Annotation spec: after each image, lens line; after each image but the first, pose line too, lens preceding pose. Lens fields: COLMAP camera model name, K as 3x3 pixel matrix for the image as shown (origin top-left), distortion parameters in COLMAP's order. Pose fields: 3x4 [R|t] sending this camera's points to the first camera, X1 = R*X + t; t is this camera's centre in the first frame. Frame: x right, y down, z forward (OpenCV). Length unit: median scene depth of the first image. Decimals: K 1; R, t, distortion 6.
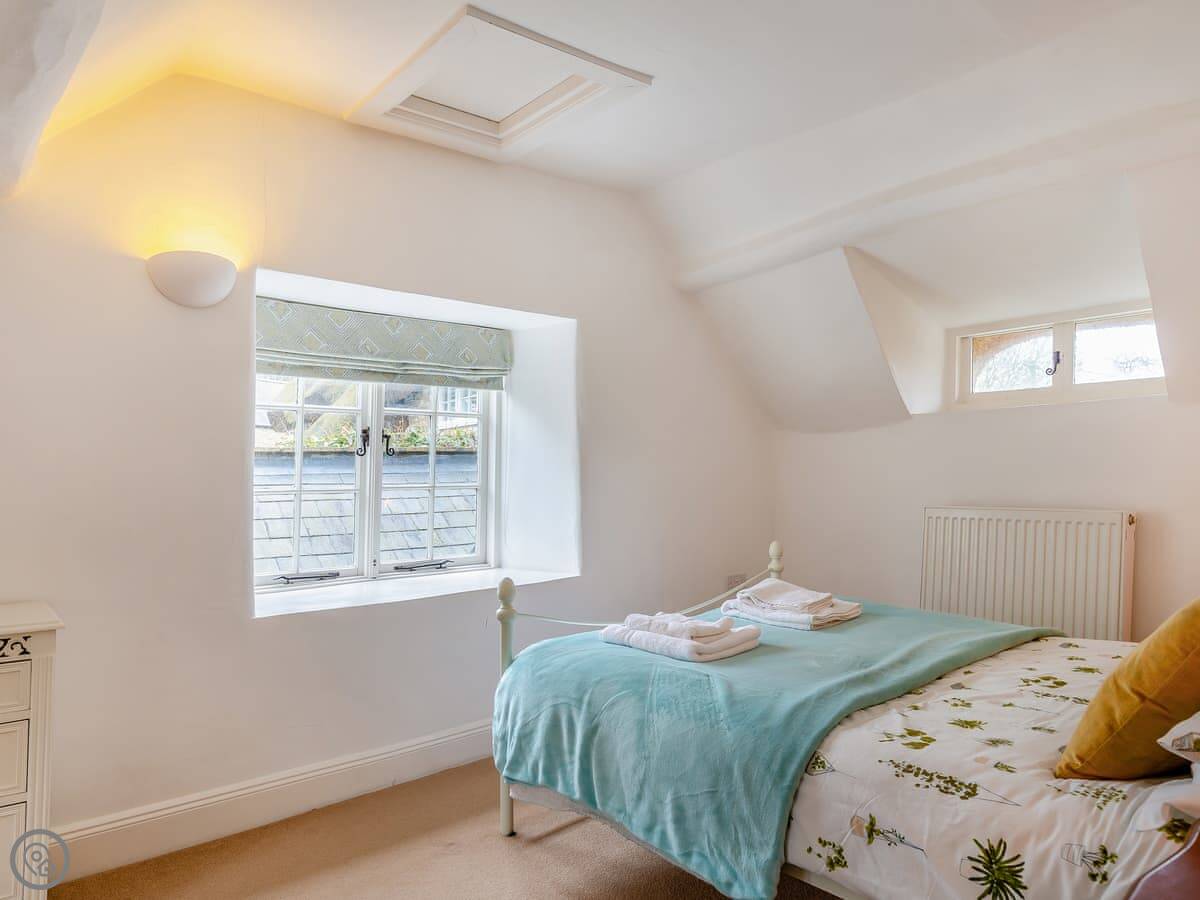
lens RADIAL K [[797.9, 0, 597.6], [0, 797.9, 450.4], [0, 0, 1]] dist [-0.000588, -0.002802]
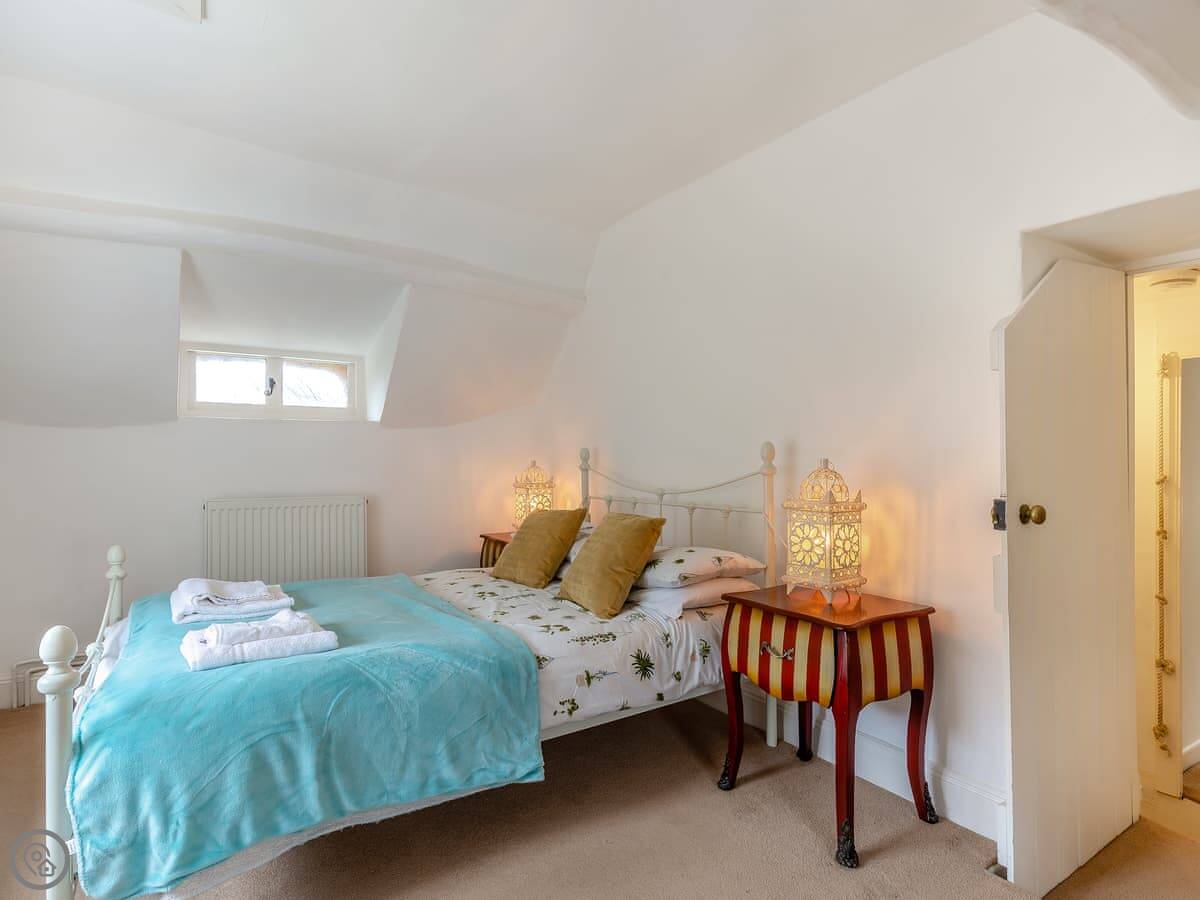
lens RADIAL K [[656.5, 0, 601.6], [0, 656.5, 448.1], [0, 0, 1]] dist [0.000606, -0.001104]
pose [[0.089521, 0.033685, 0.995415, -0.767097], [-0.026947, 0.999144, -0.031388, 0.017181], [-0.995620, -0.024014, 0.090352, 0.609041]]
